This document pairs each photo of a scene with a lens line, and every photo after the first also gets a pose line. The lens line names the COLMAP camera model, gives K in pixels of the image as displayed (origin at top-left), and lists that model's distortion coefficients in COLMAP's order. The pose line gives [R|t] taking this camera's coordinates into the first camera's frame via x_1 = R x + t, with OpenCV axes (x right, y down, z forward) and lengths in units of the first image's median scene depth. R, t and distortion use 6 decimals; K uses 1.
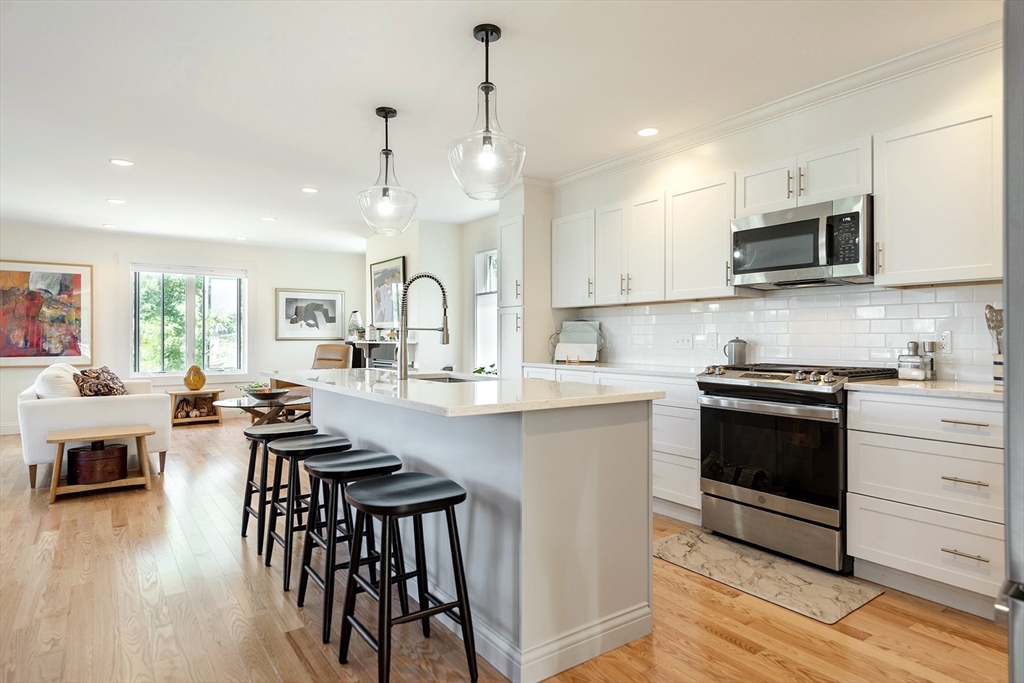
lens RADIAL K [[581.0, 0, 512.8], [0, 581.0, 330.8], [0, 0, 1]] dist [0.006562, 0.000194]
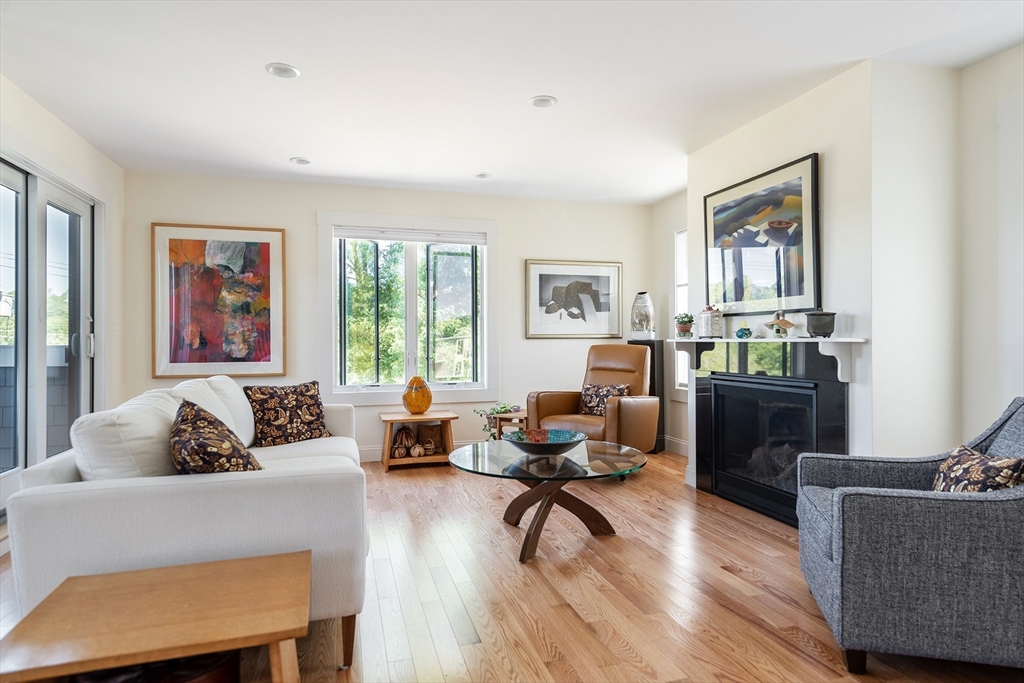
lens RADIAL K [[581.0, 0, 512.0], [0, 581.0, 342.1], [0, 0, 1]] dist [0.006562, 0.000194]
pose [[0.942383, -0.003779, -0.334513, -0.230296], [0.008128, 0.999900, 0.011602, 0.013875], [0.334436, -0.013652, 0.942320, 0.426885]]
